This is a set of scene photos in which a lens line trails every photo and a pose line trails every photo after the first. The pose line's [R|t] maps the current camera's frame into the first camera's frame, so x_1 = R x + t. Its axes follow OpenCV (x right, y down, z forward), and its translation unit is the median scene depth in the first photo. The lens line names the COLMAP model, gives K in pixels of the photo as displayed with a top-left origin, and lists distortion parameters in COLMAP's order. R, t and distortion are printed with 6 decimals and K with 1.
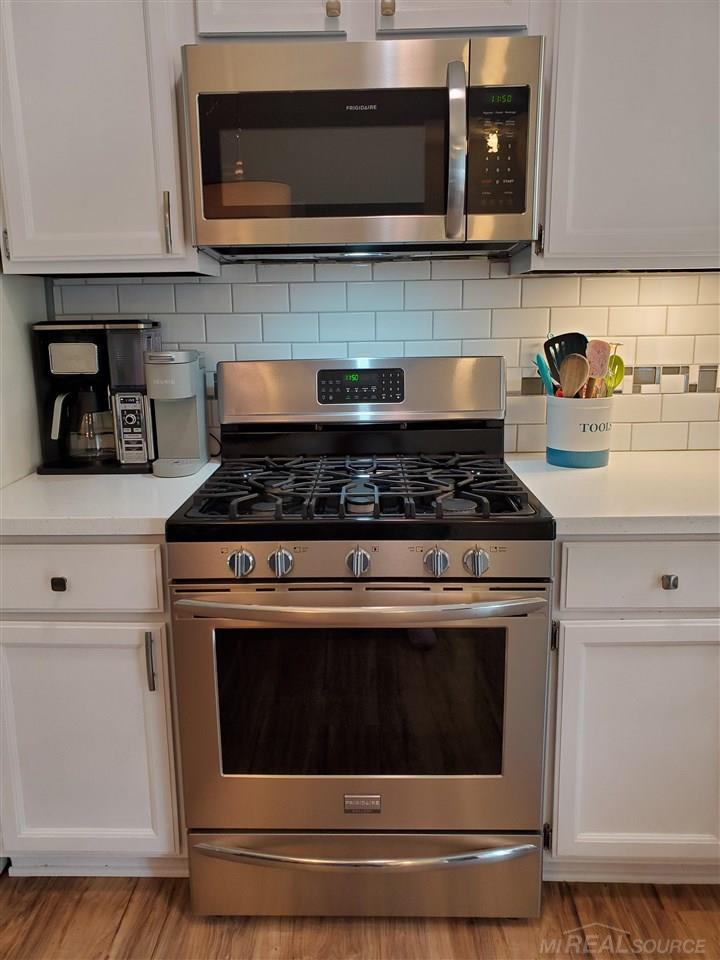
lens RADIAL K [[757.9, 0, 360.0], [0, 757.9, 480.0], [0, 0, 1]] dist [0.001201, 0.001523]
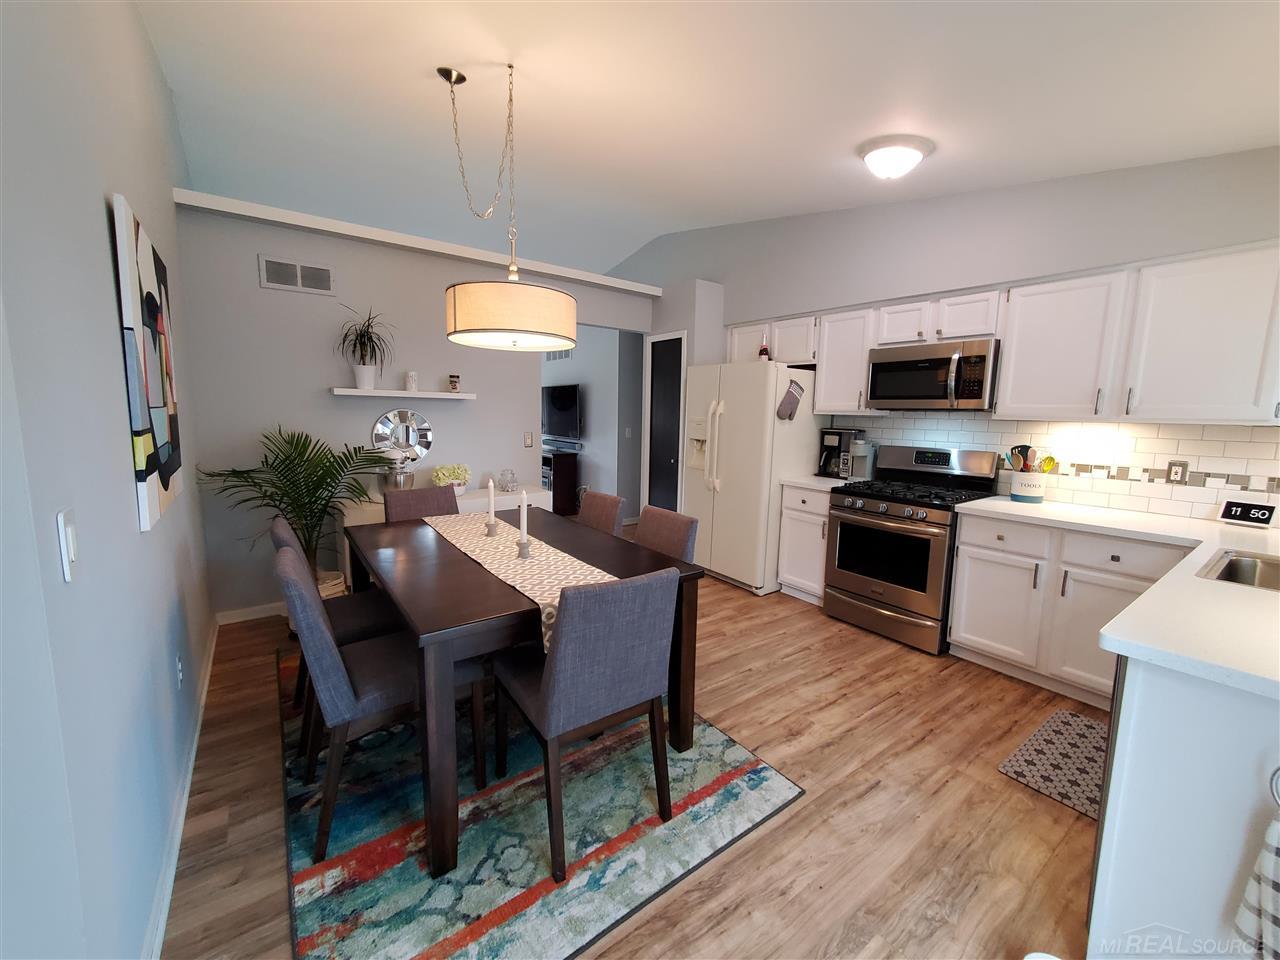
lens RADIAL K [[503.9, 0, 644.6], [0, 503.9, 477.4], [0, 0, 1]] dist [0.012739, -0.005140]
pose [[0.619443, 0.129553, -0.774278, 0.809911], [-0.196167, 0.980545, 0.007126, 0.130620], [0.760137, 0.147474, 0.632805, -0.914144]]
